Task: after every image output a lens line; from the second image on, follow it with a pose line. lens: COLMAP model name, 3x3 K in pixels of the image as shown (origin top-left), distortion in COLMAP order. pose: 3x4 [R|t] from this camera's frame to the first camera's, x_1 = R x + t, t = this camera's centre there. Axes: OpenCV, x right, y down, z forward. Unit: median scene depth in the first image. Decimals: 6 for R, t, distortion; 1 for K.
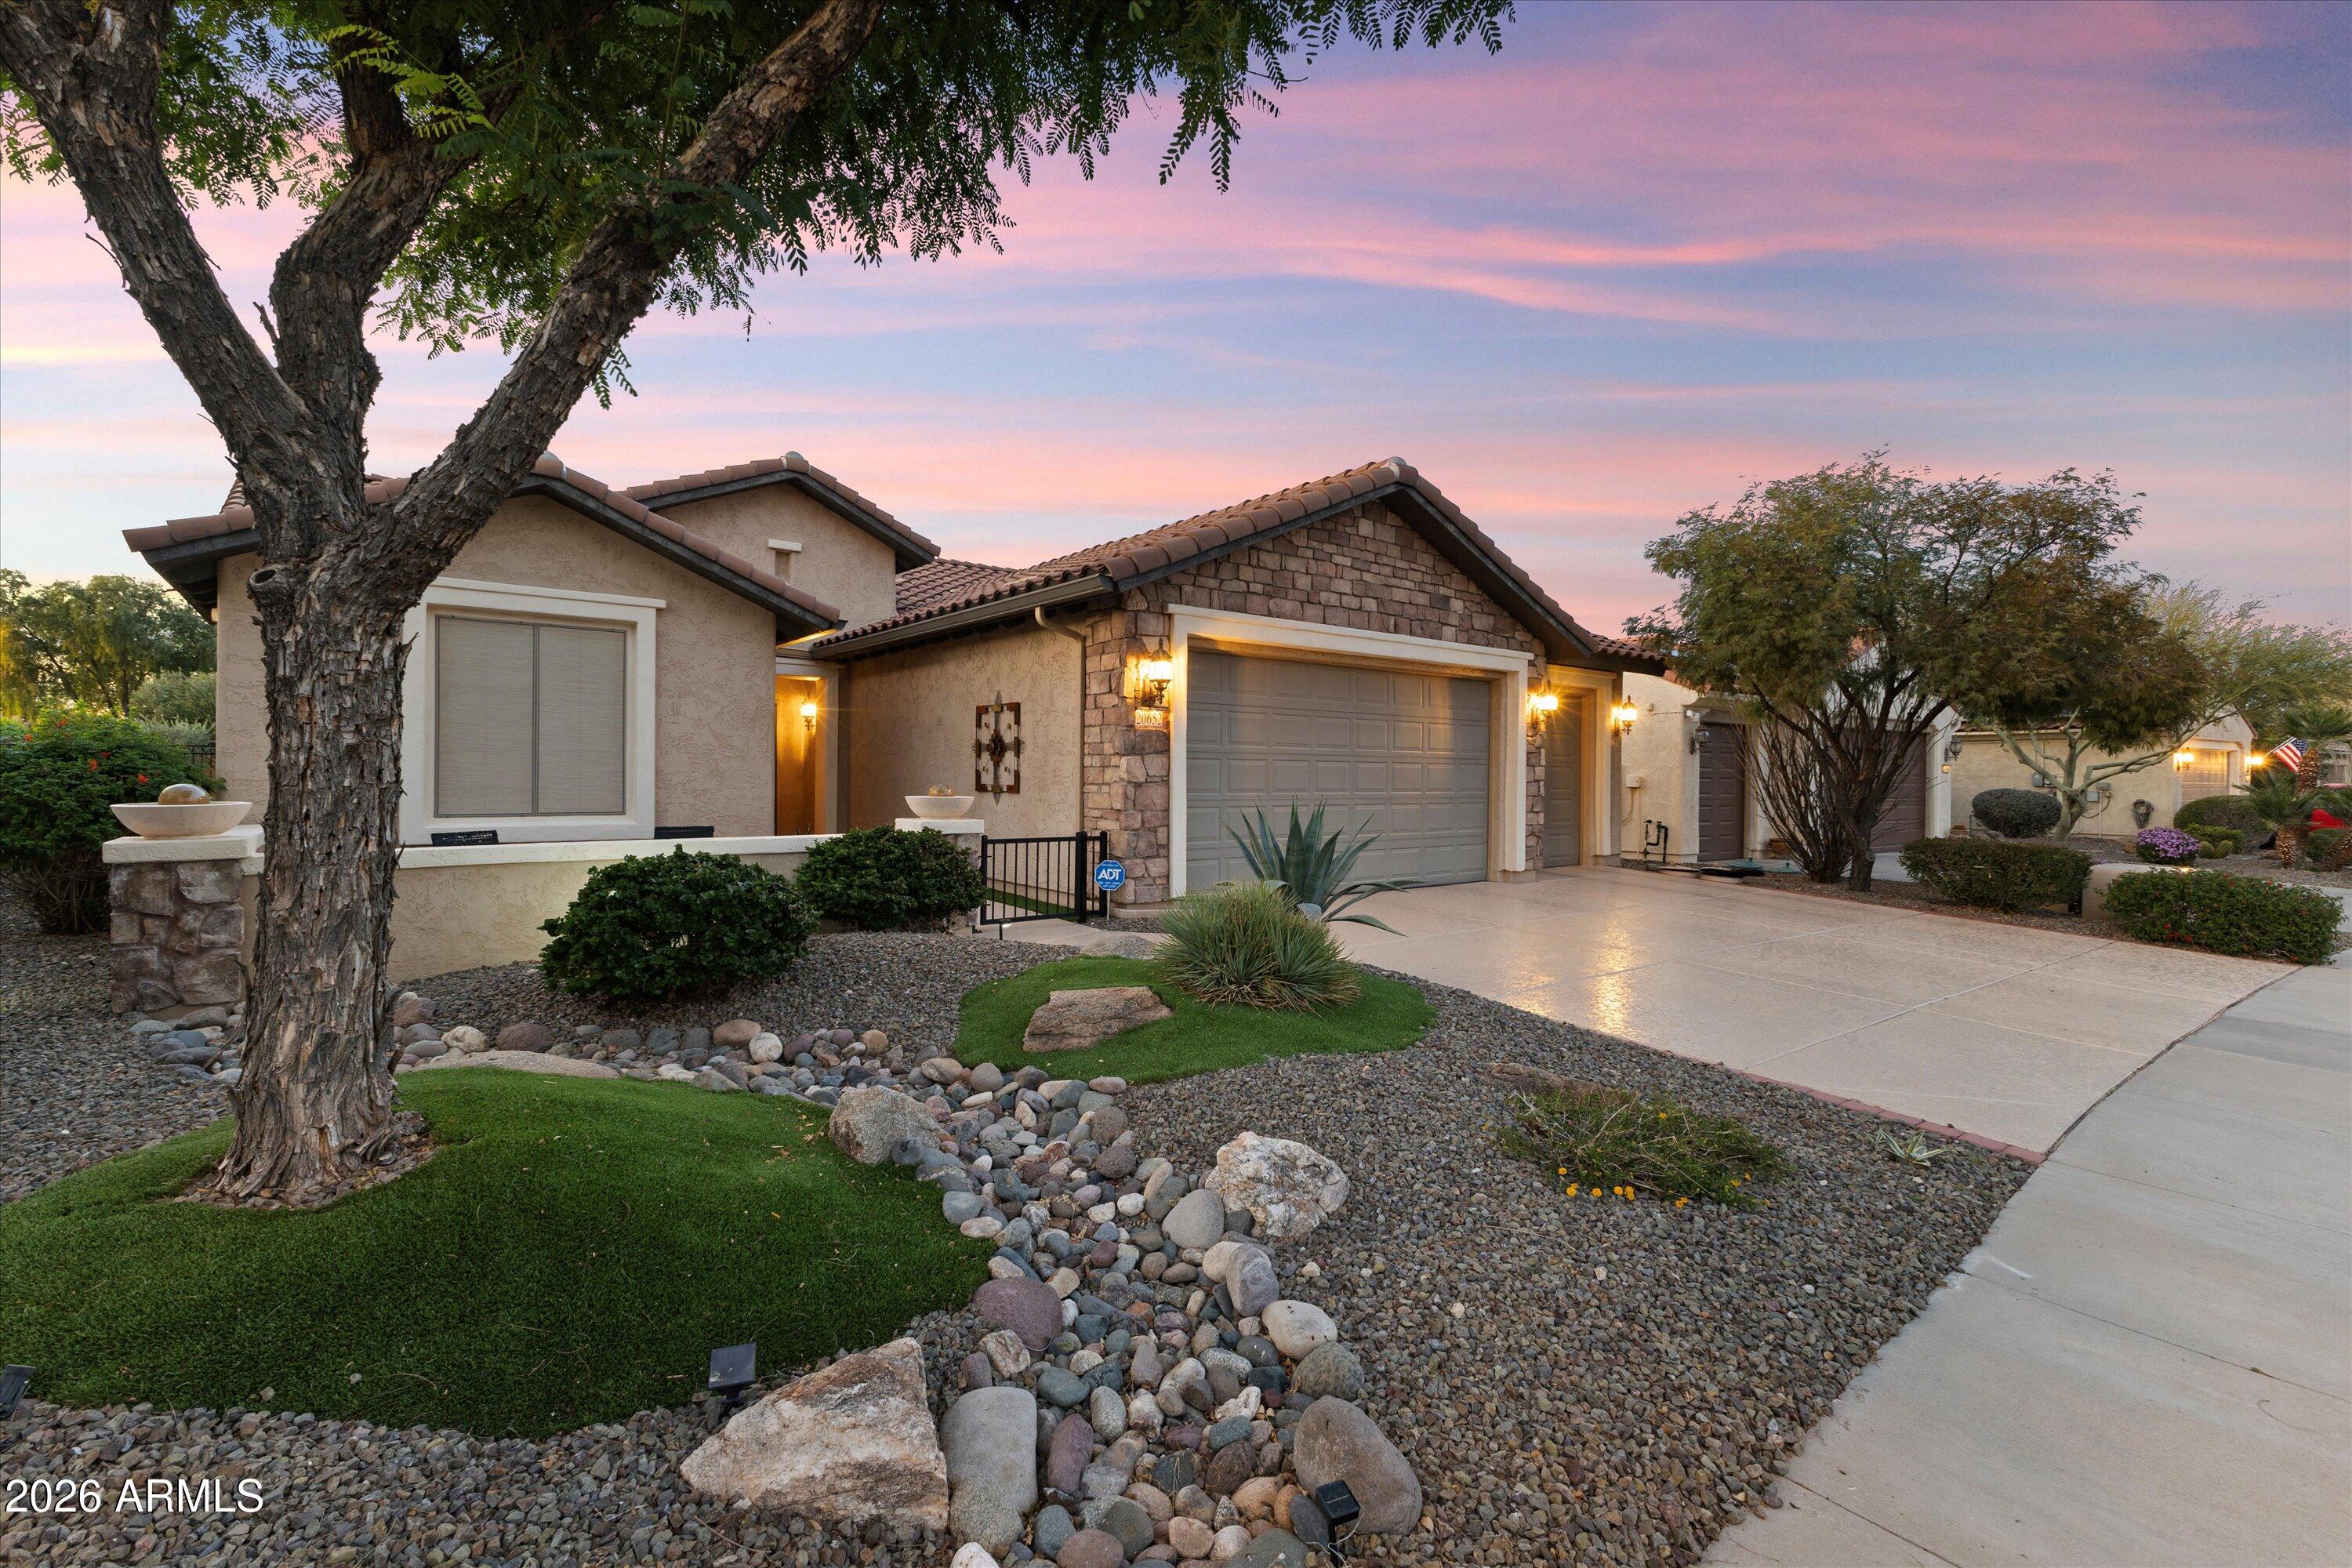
lens RADIAL K [[1016.3, 0, 1168.9], [0, 1016.3, 784.9], [0, 0, 1]] dist [0.011291, -0.002863]
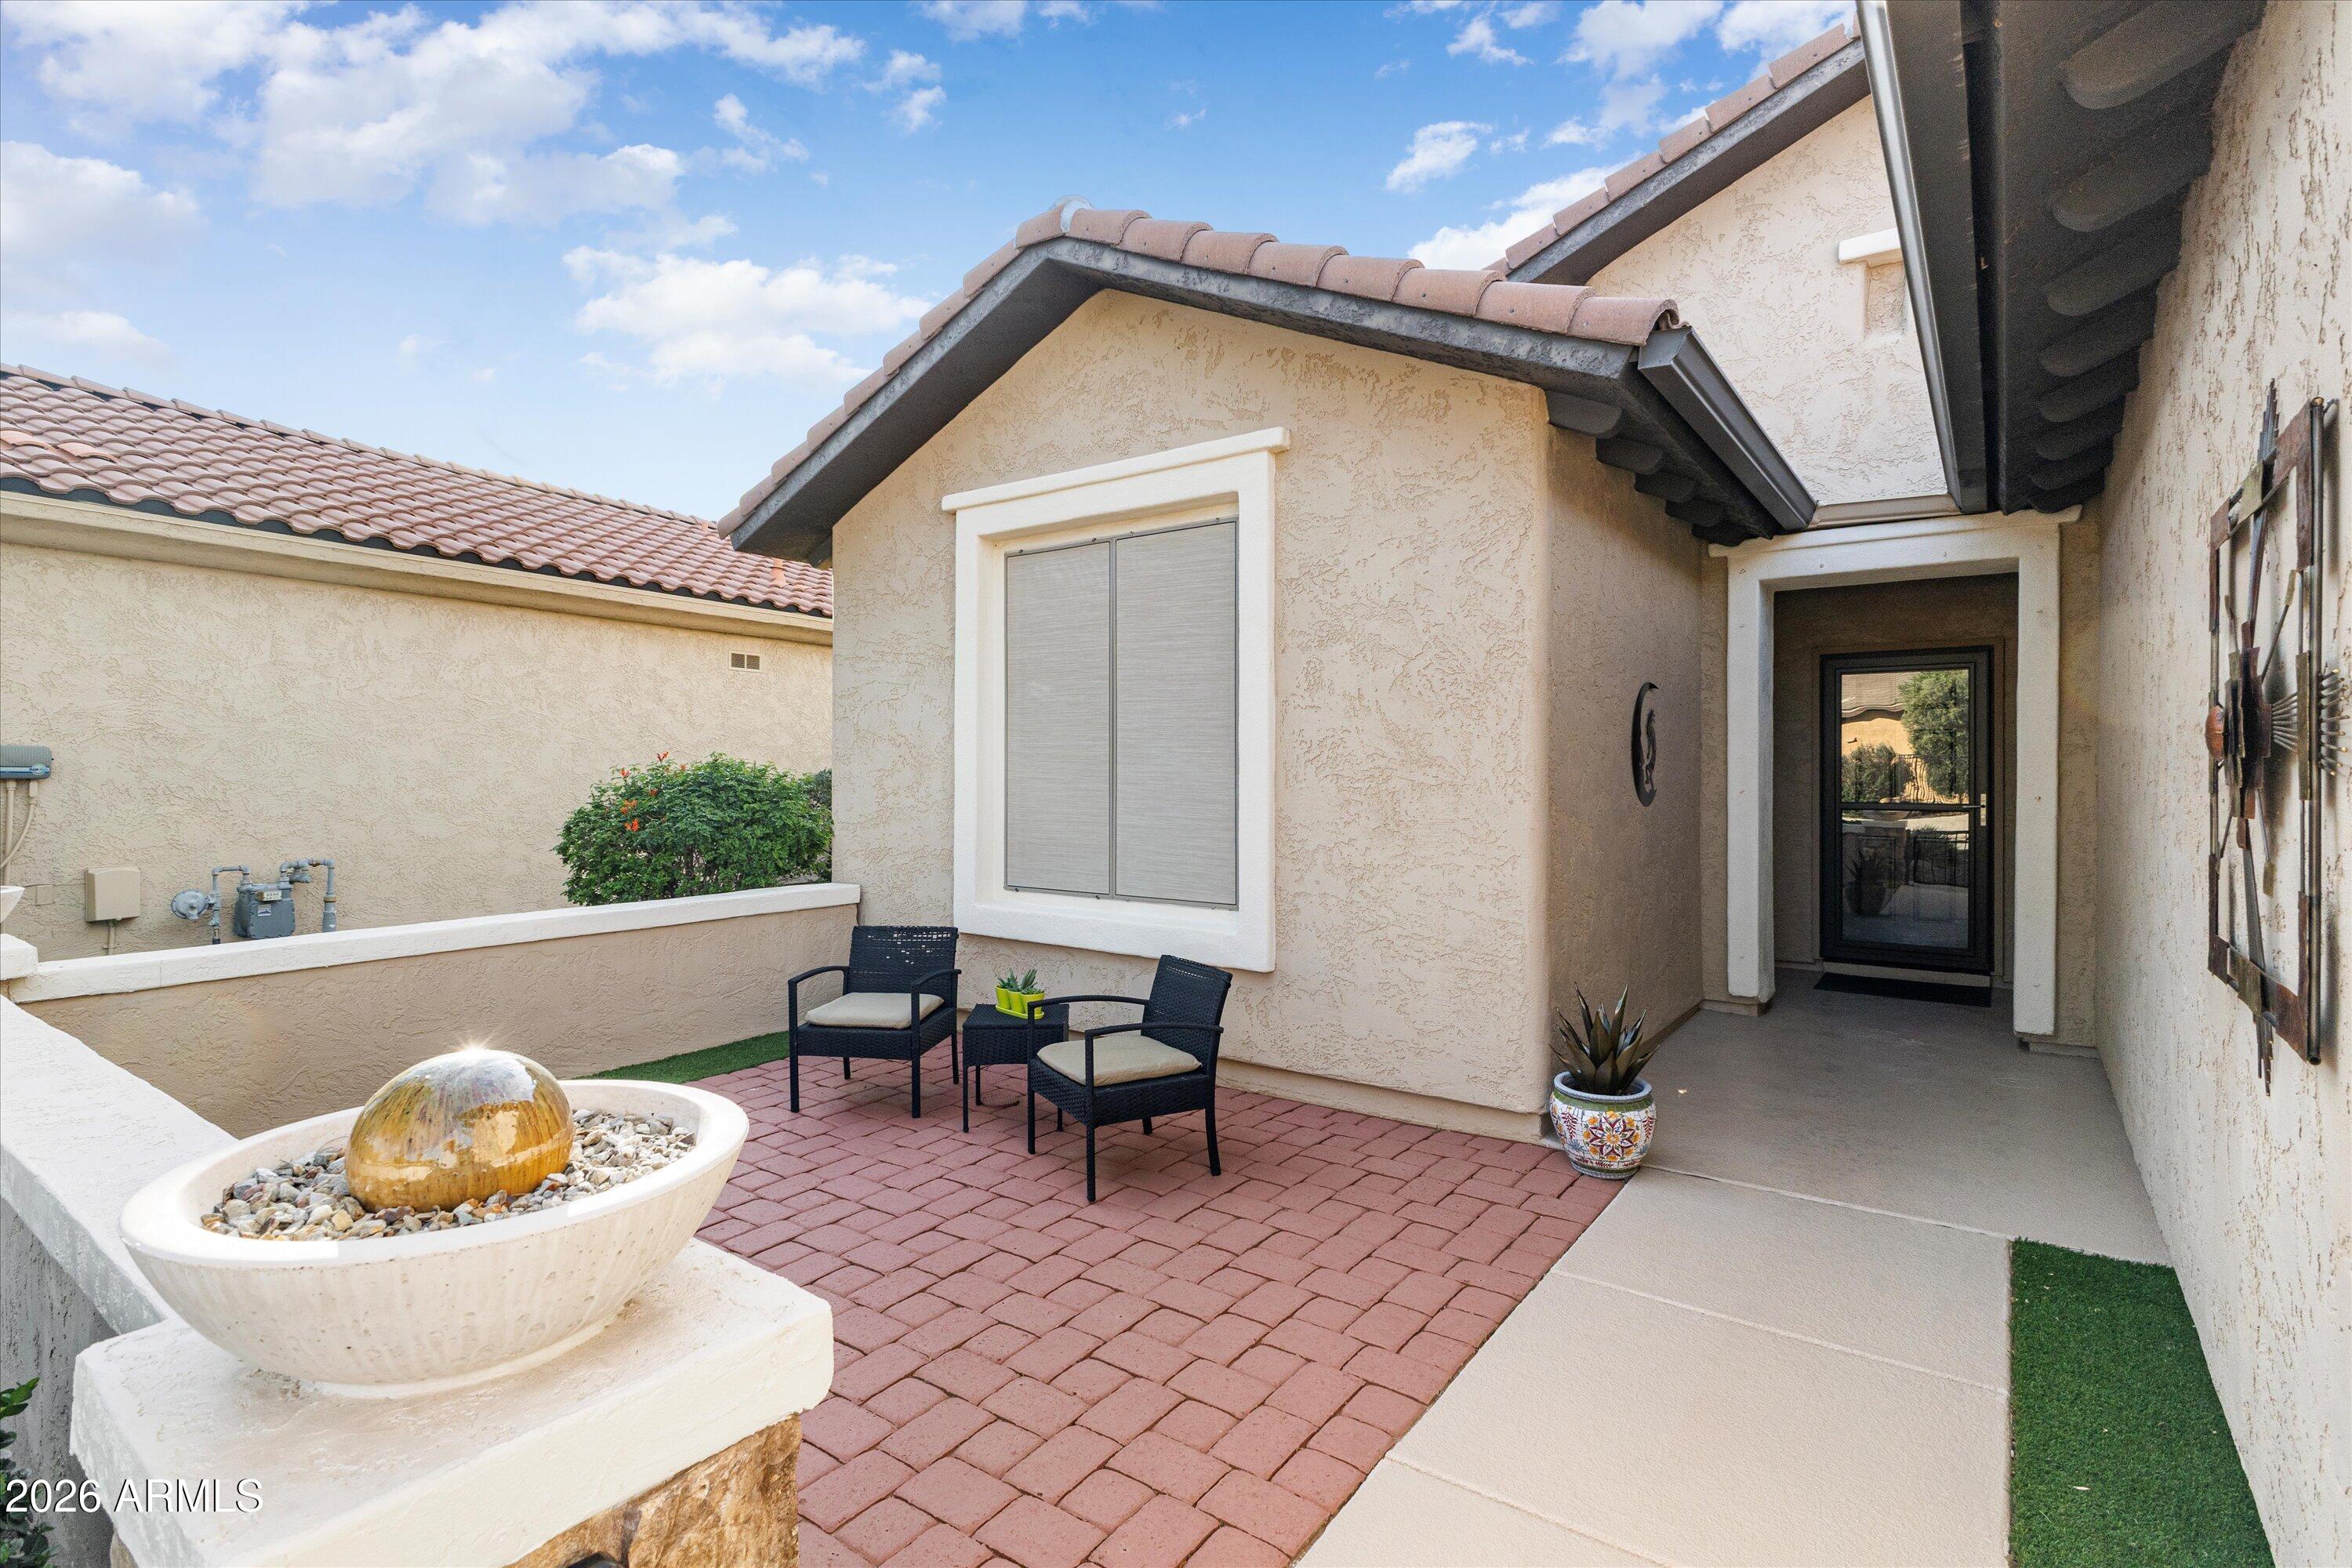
lens RADIAL K [[1100.9, 0, 1190.3], [0, 1100.9, 774.5], [0, 0, 1]] dist [-0.009242, 0.001173]
pose [[0.287783, -0.002980, -0.957691, -0.061472], [-0.007745, 0.999955, -0.005439, -0.031984], [0.957664, 0.008983, 0.287747, 0.873646]]
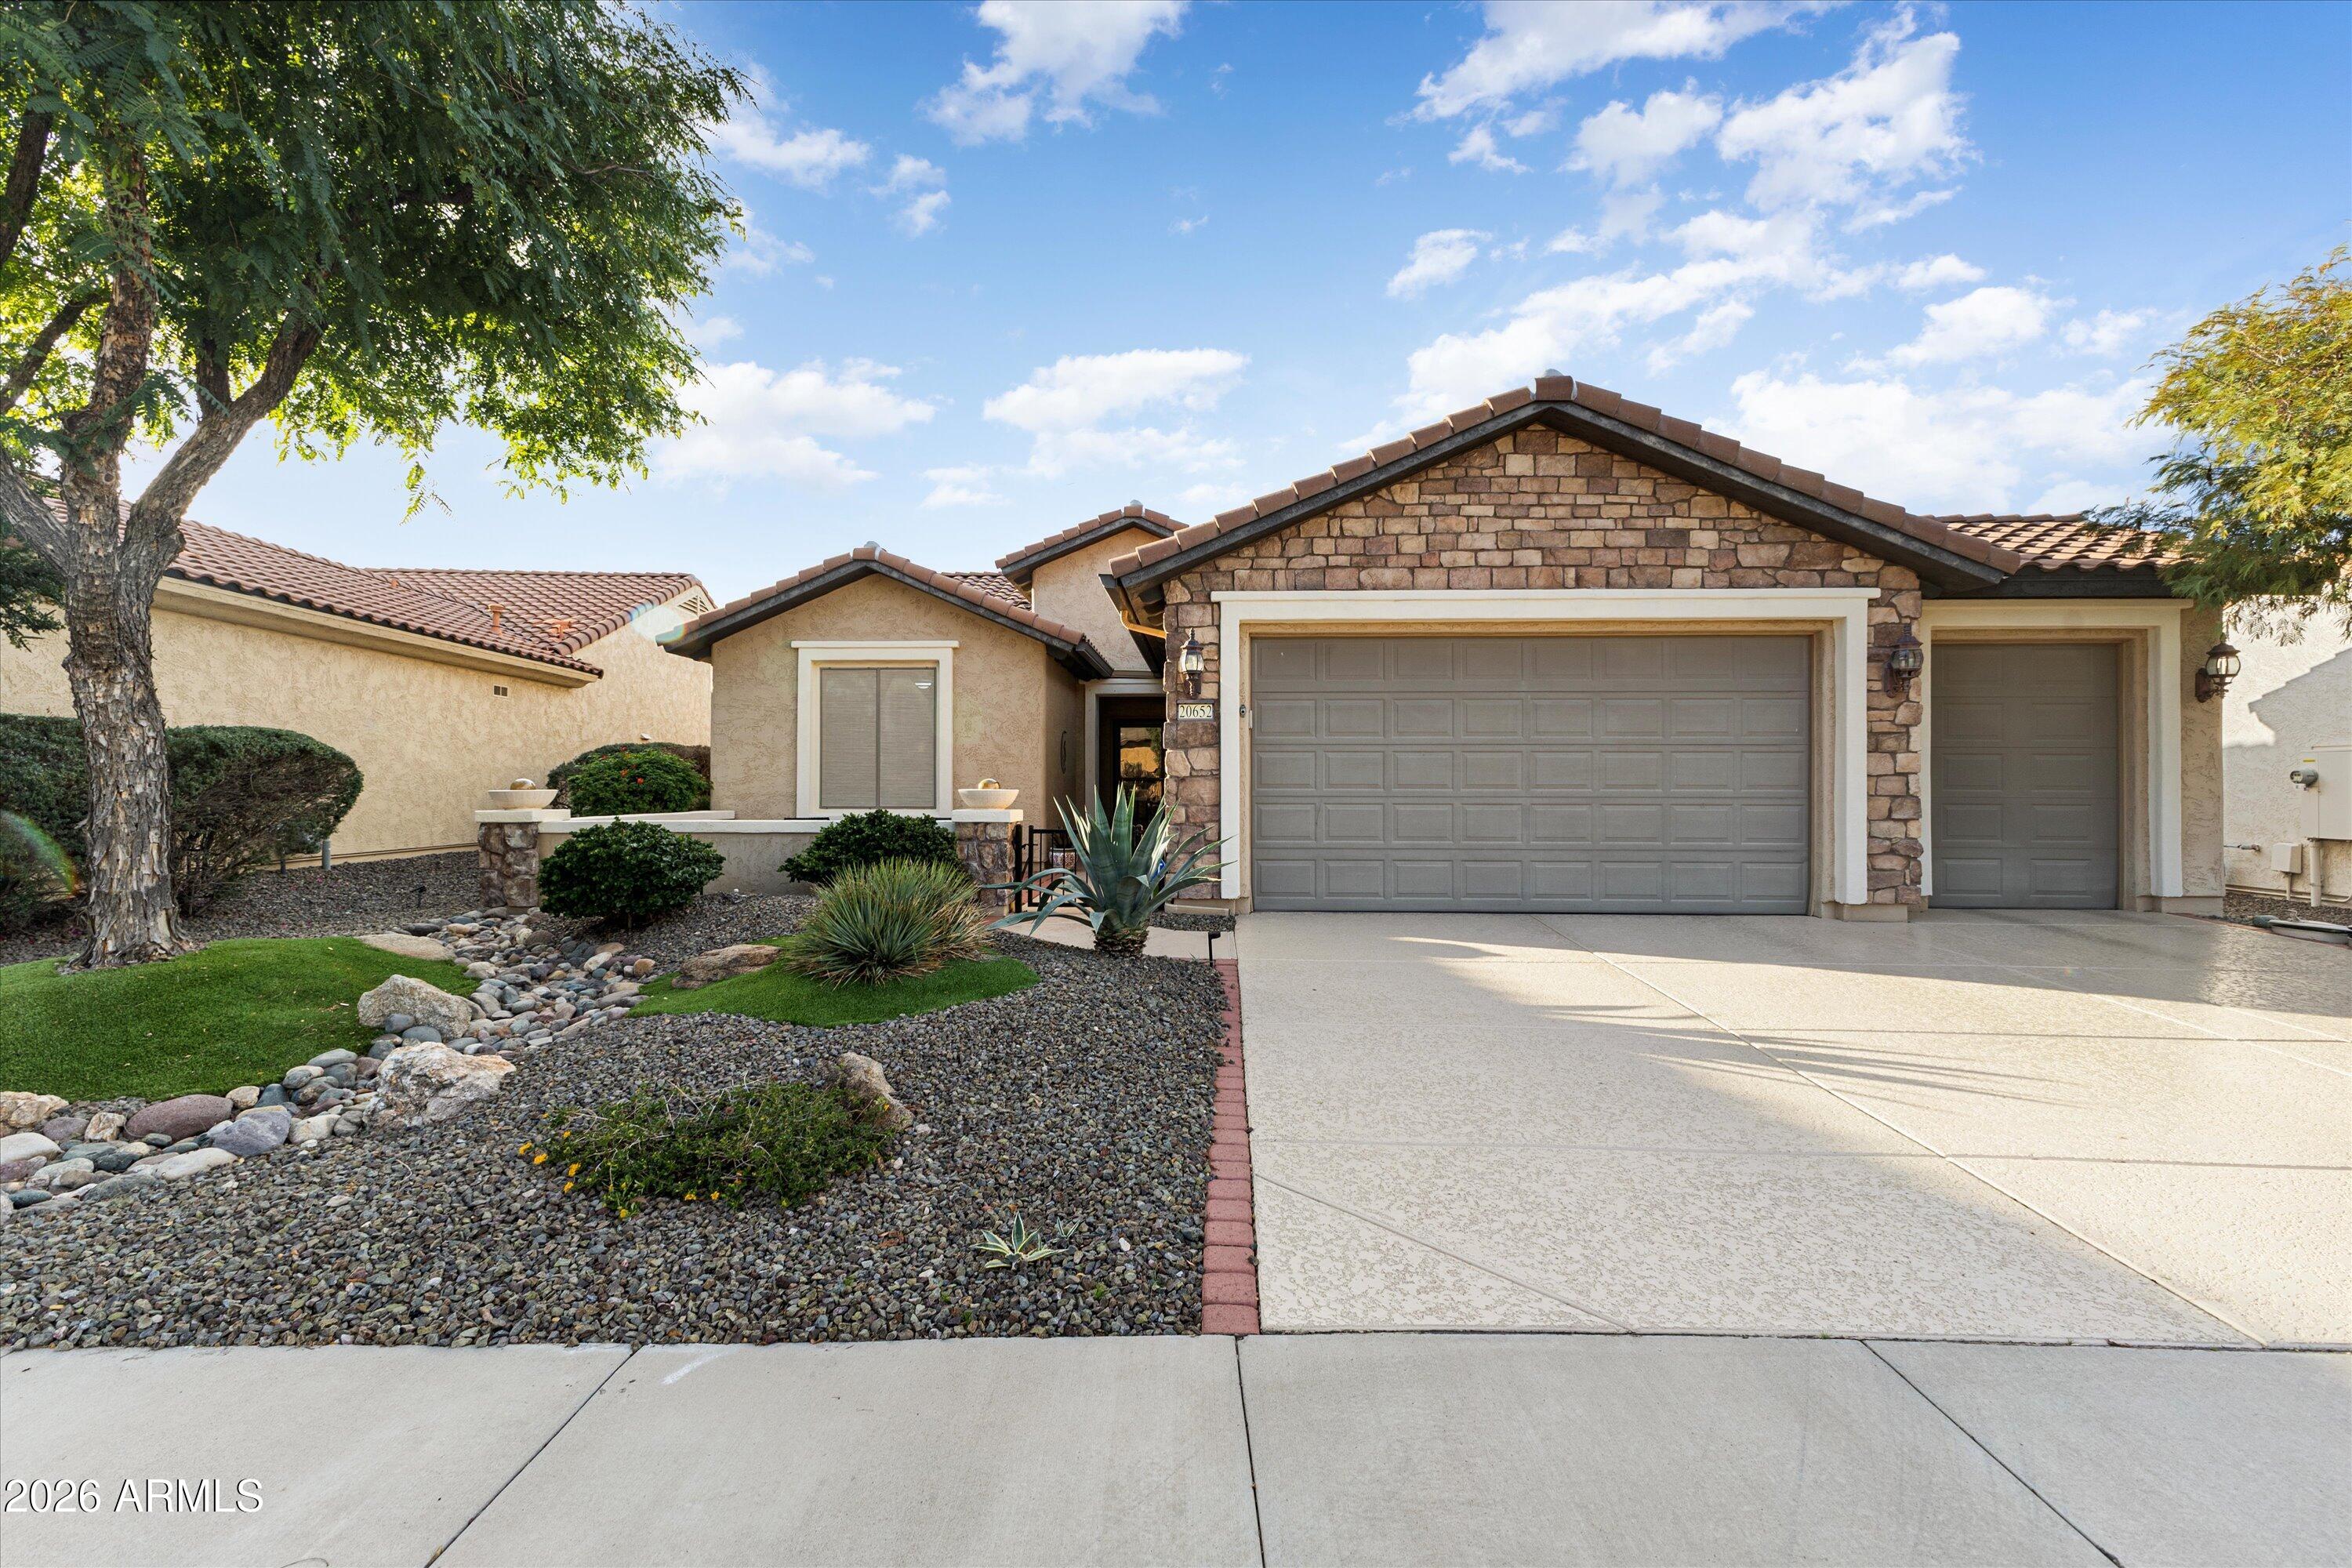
lens RADIAL K [[996.3, 0, 1176.8], [0, 996.3, 789.7], [0, 0, 1]] dist [0.003899, 0.000112]
pose [[0.770623, -0.006711, -0.637256, 0.535771], [-0.001808, 0.999917, -0.012718, 0.020850], [0.637289, 0.010953, 0.770547, 0.228830]]
